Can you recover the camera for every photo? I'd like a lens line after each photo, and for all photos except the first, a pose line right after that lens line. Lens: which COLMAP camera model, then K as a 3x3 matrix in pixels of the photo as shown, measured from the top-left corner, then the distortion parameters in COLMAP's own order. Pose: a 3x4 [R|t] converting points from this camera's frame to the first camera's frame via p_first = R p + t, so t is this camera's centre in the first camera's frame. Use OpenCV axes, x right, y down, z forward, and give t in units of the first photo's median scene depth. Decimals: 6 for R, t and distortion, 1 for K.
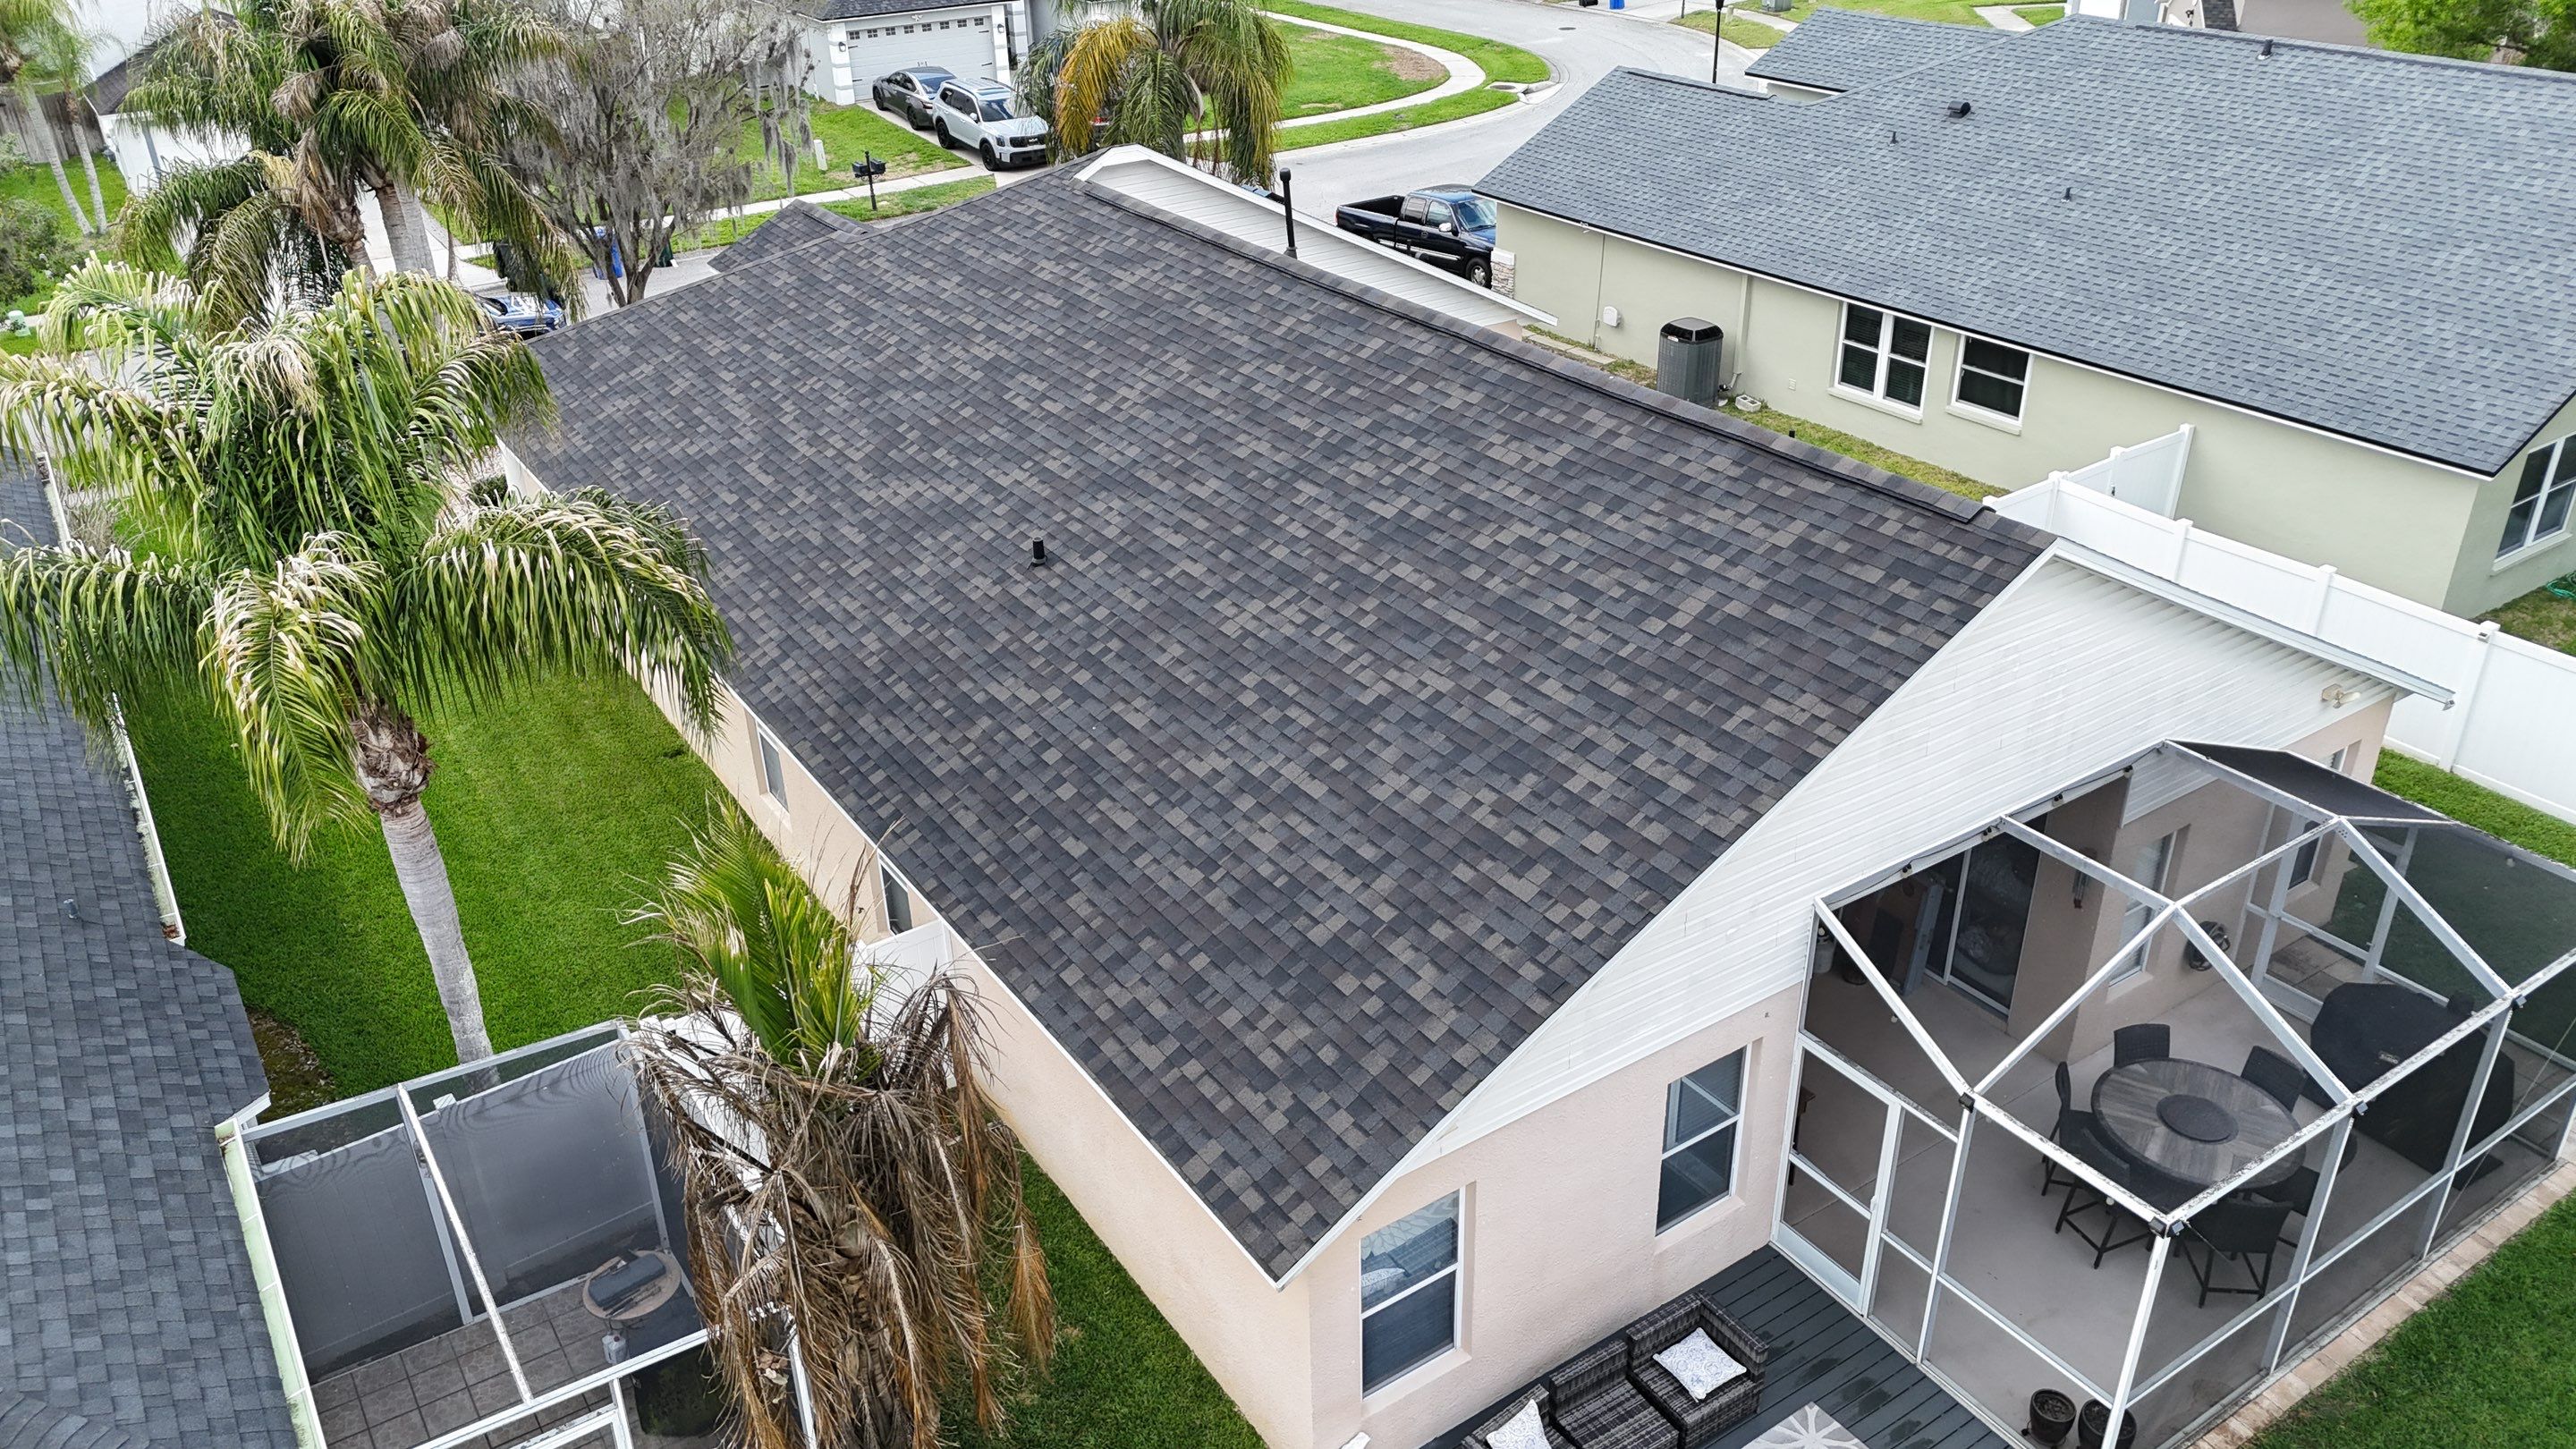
lens RADIAL K [[1877.3, 0, 1293.8], [0, 1877.3, 728.3], [0, 0, 1]] dist [0.142132, -0.241189]
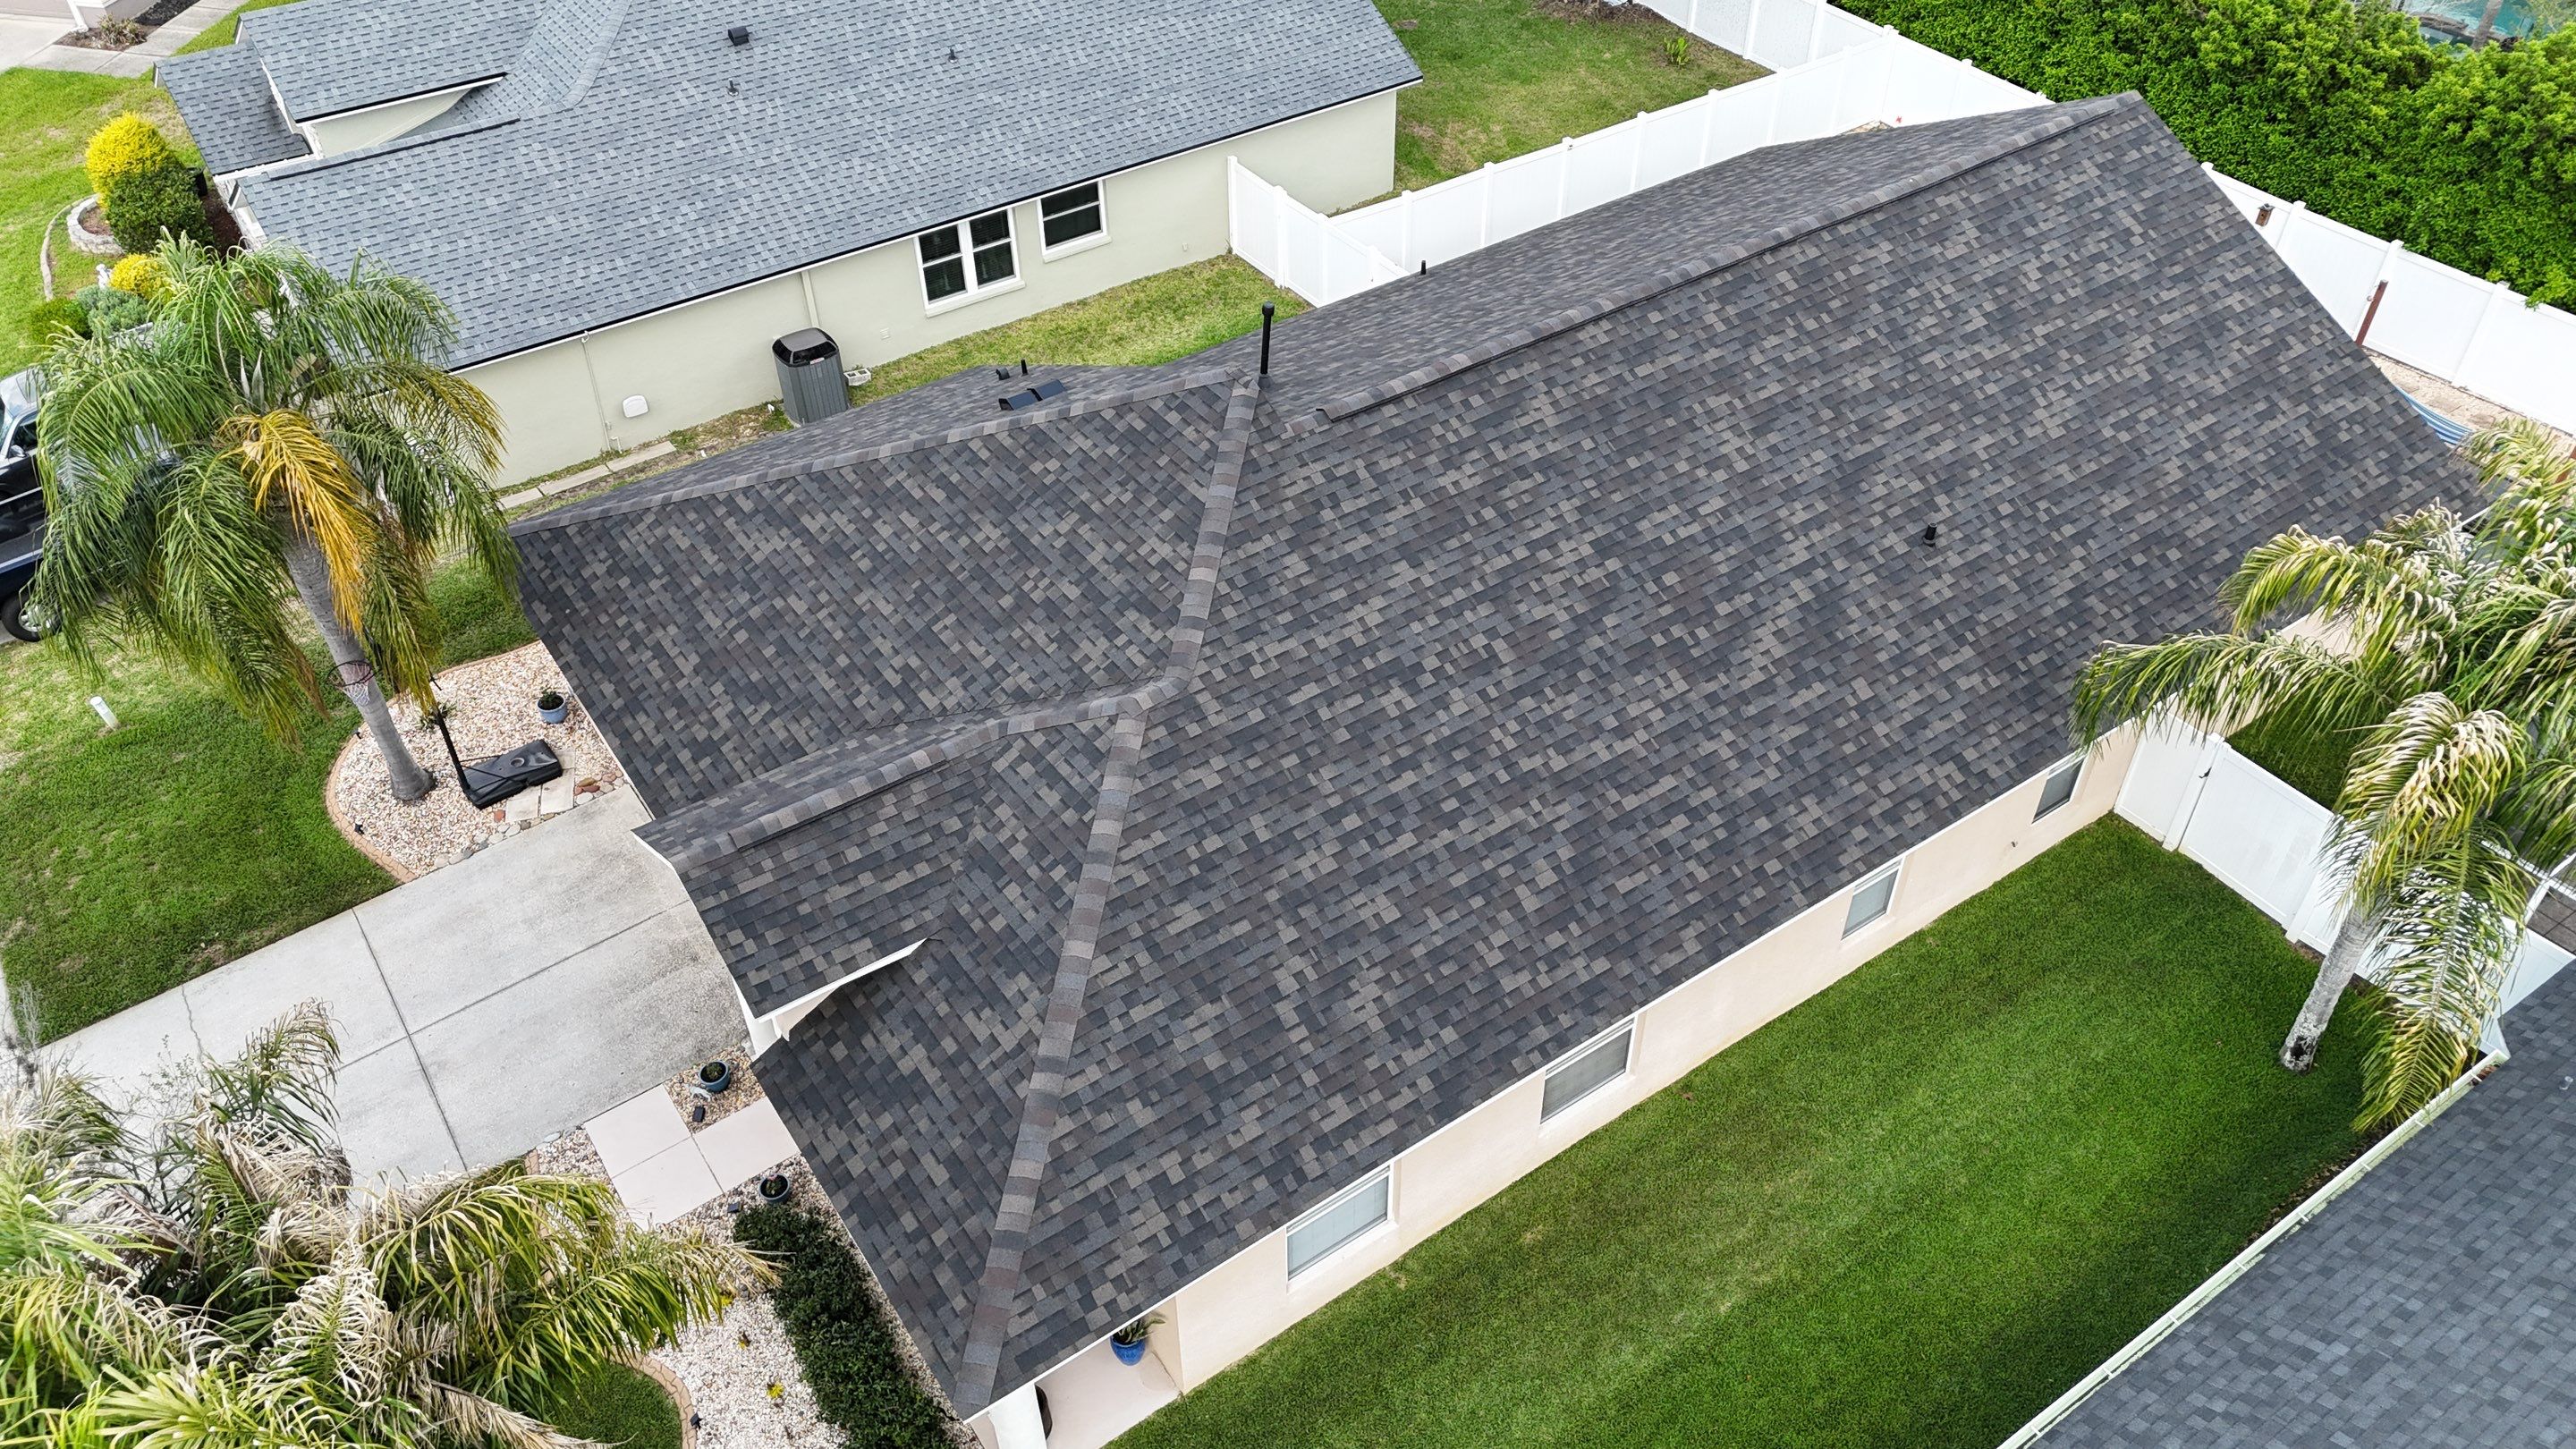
lens RADIAL K [[1879.5, 0, 1293.7], [0, 1879.5, 714.0], [0, 0, 1]] dist [0.169049, -0.420881]
pose [[-0.013211, -0.645904, 0.763304, -1.243208], [0.488352, 0.661967, 0.568606, -0.996504], [-0.872547, 0.380273, 0.306683, 1.113963]]
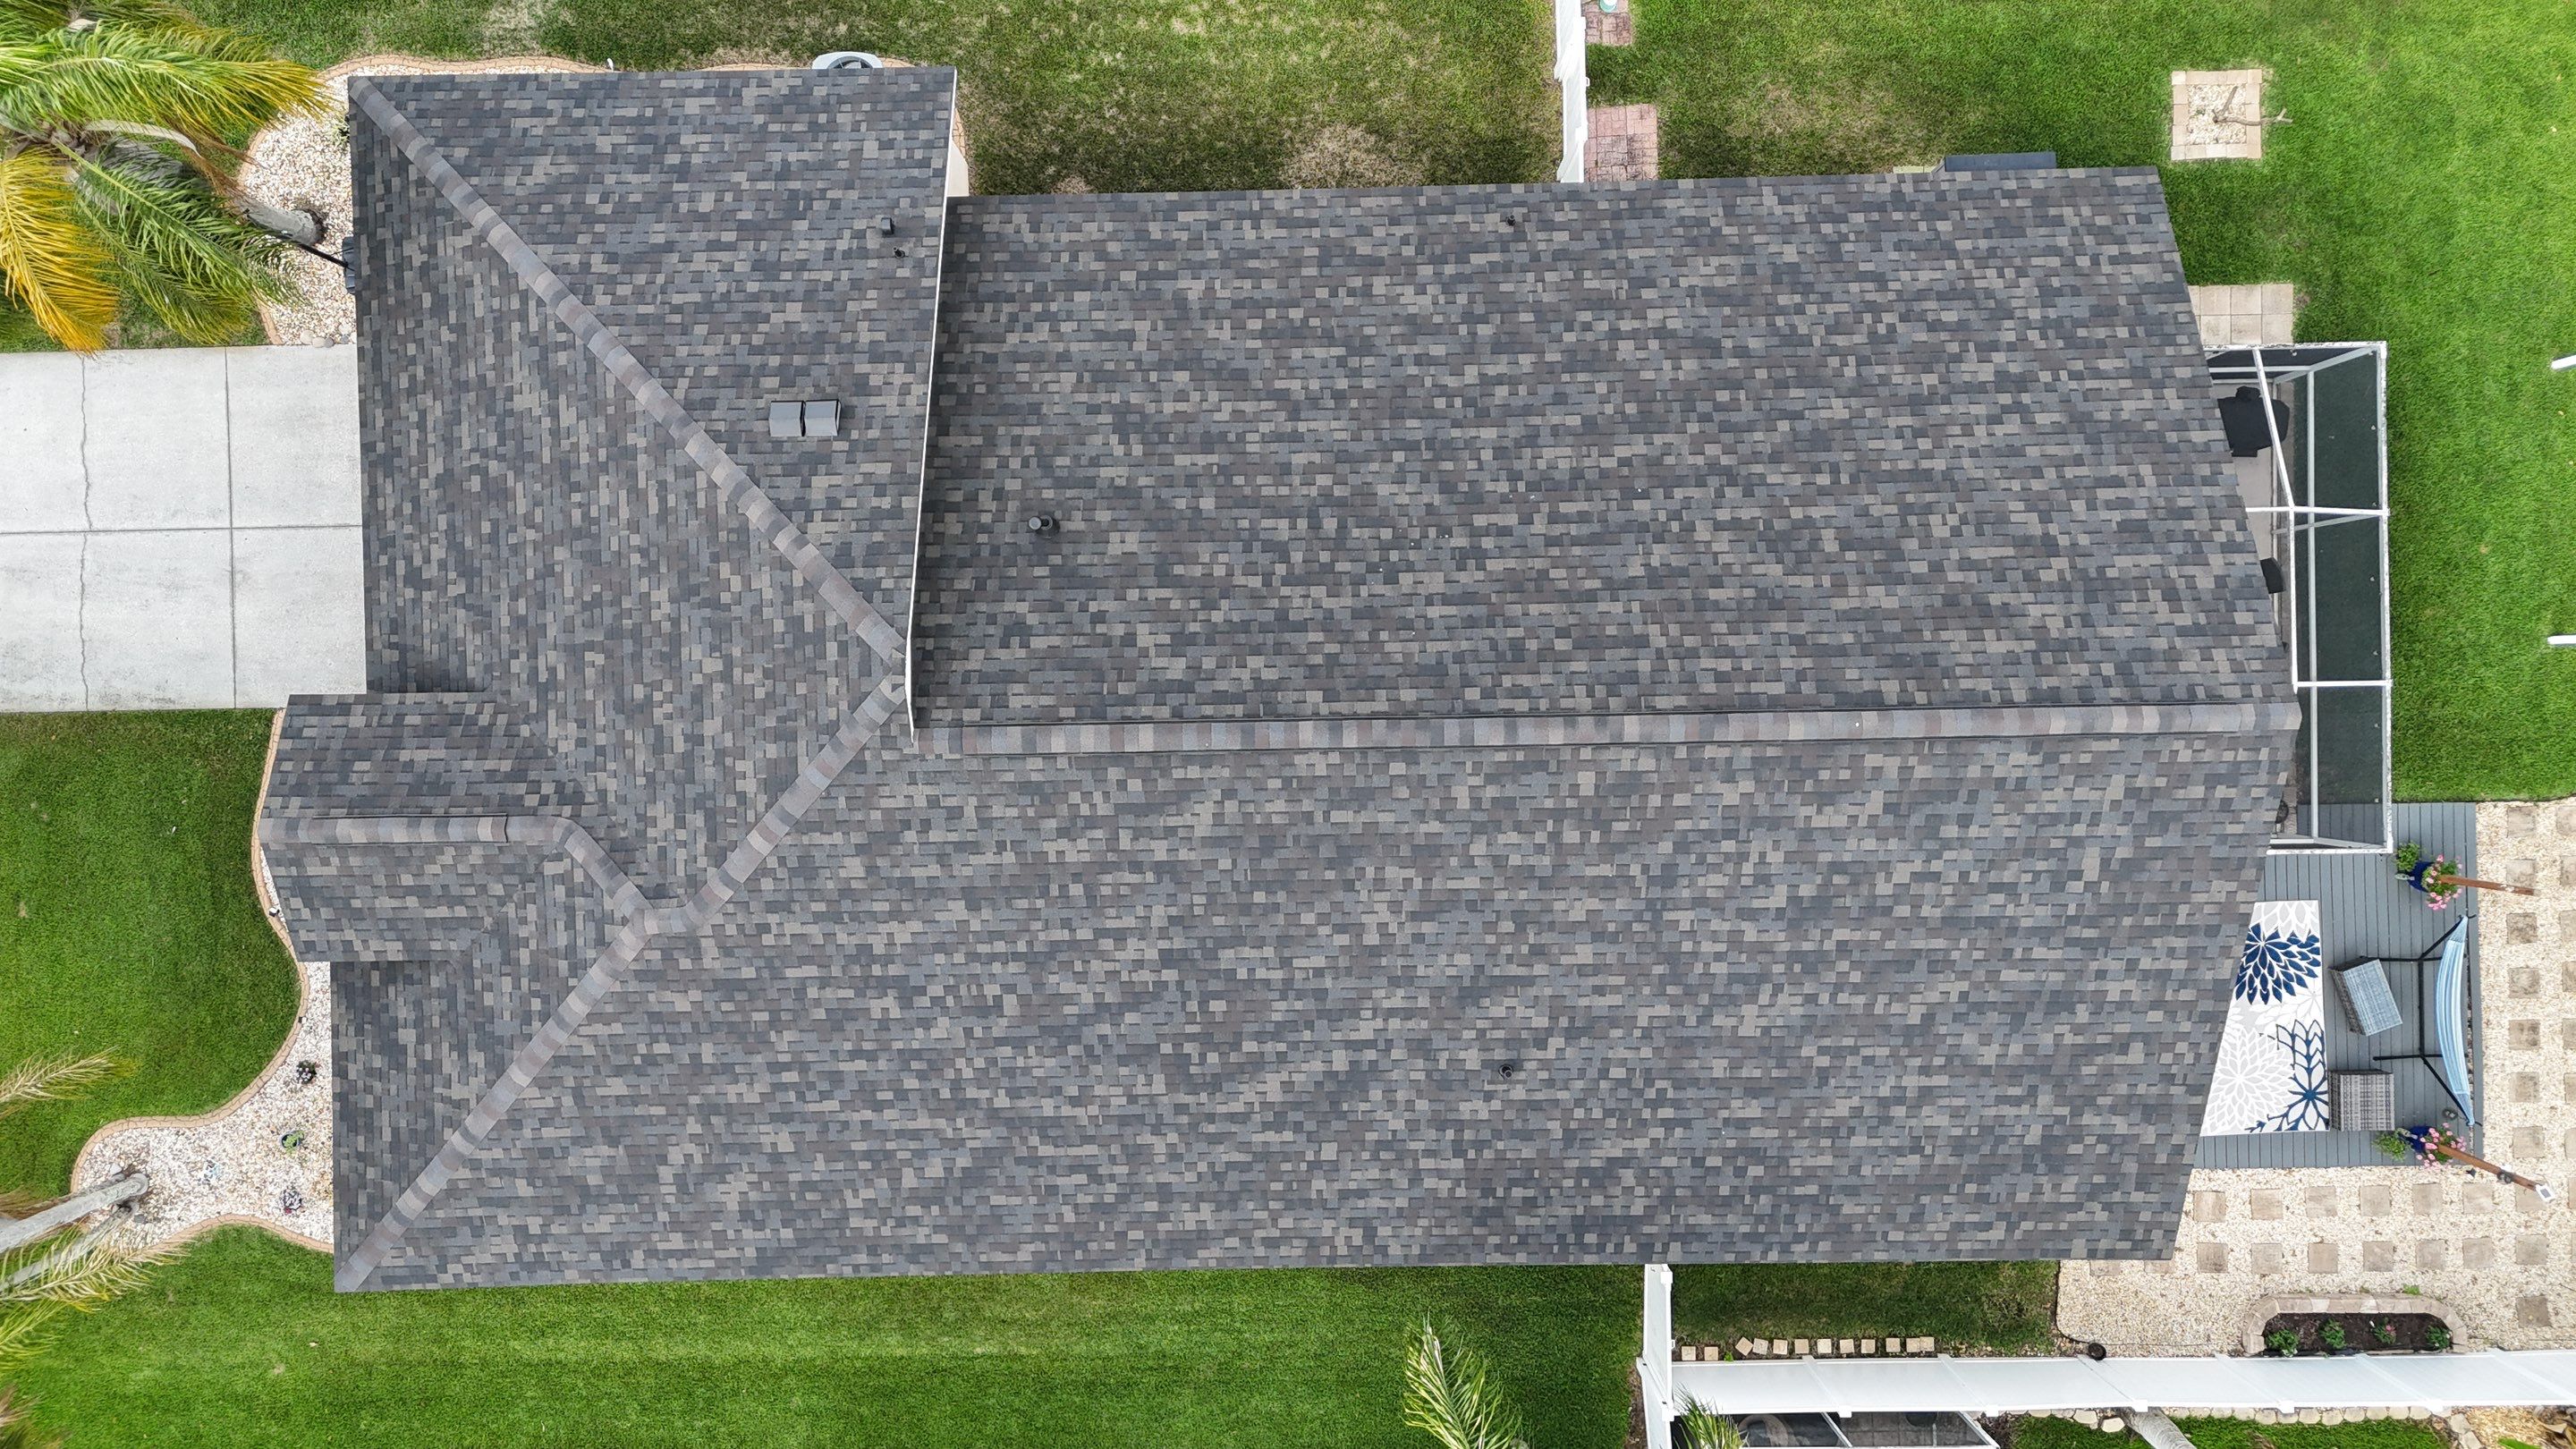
lens RADIAL K [[1879.9, 0, 1306.2], [0, 1879.9, 717.1], [0, 0, 1]] dist [0.124254, -0.182458]
pose [[0.543131, -0.839628, 0.005783, -0.024298], [0.401937, 0.266037, 0.876168, -1.370410], [-0.737194, -0.473550, 0.481970, 0.674411]]
